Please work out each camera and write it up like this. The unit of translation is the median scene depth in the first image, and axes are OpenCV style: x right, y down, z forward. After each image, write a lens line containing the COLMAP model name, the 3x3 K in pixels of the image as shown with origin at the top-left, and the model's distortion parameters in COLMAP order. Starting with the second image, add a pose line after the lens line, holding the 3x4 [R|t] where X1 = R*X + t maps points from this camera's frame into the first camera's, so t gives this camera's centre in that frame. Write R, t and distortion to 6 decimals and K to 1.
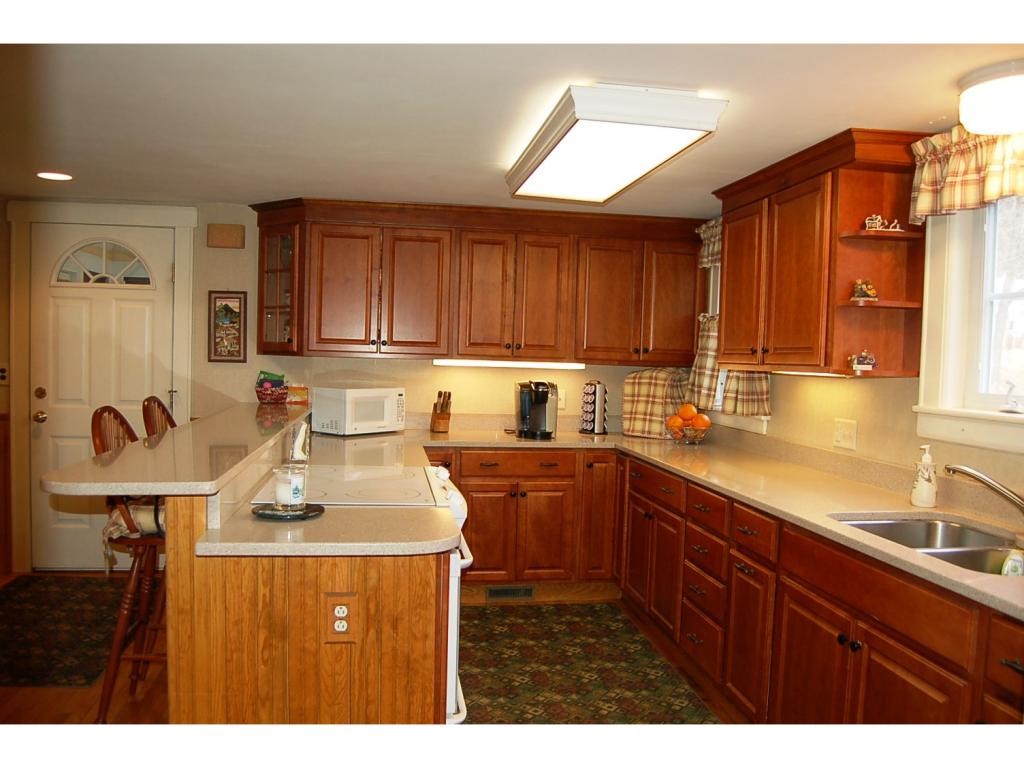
lens RADIAL K [[824.7, 0, 512.0], [0, 824.7, 384.0], [0, 0, 1]] dist [-0.071800, 0.003754]
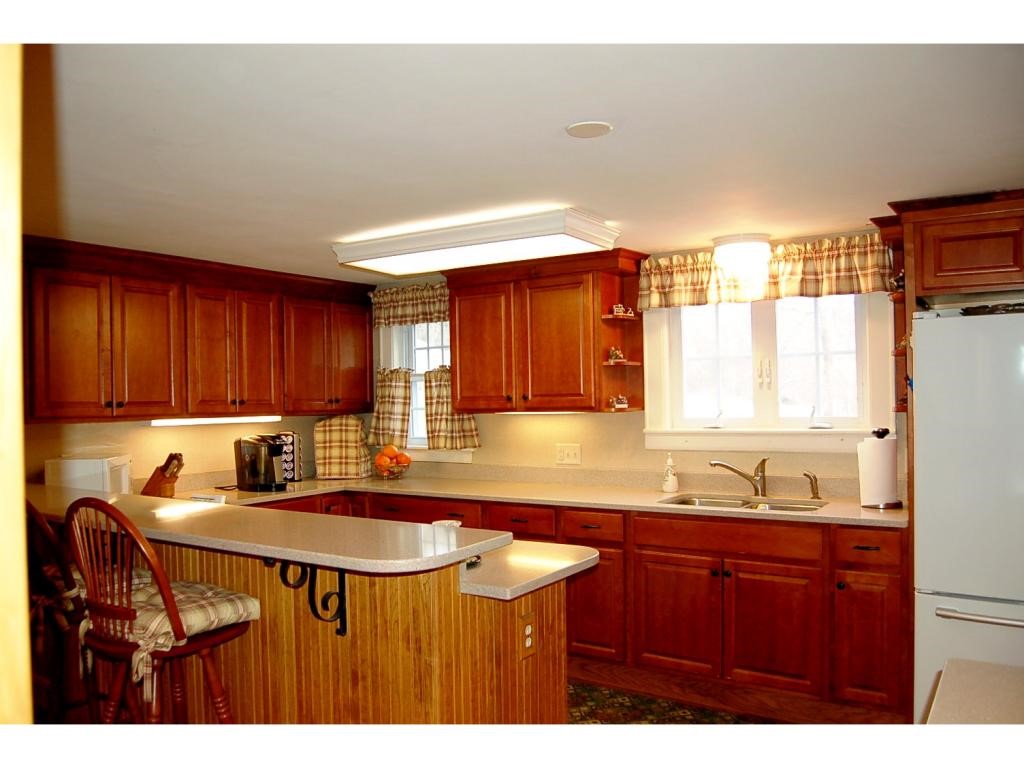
lens RADIAL K [[824.7, 0, 512.0], [0, 824.7, 384.0], [0, 0, 1]] dist [-0.071800, 0.003754]
pose [[0.661109, -0.028907, 0.749733, -0.658211], [0.063200, 0.997852, -0.017256, -0.037328], [-0.747624, 0.058791, 0.661515, 0.115491]]
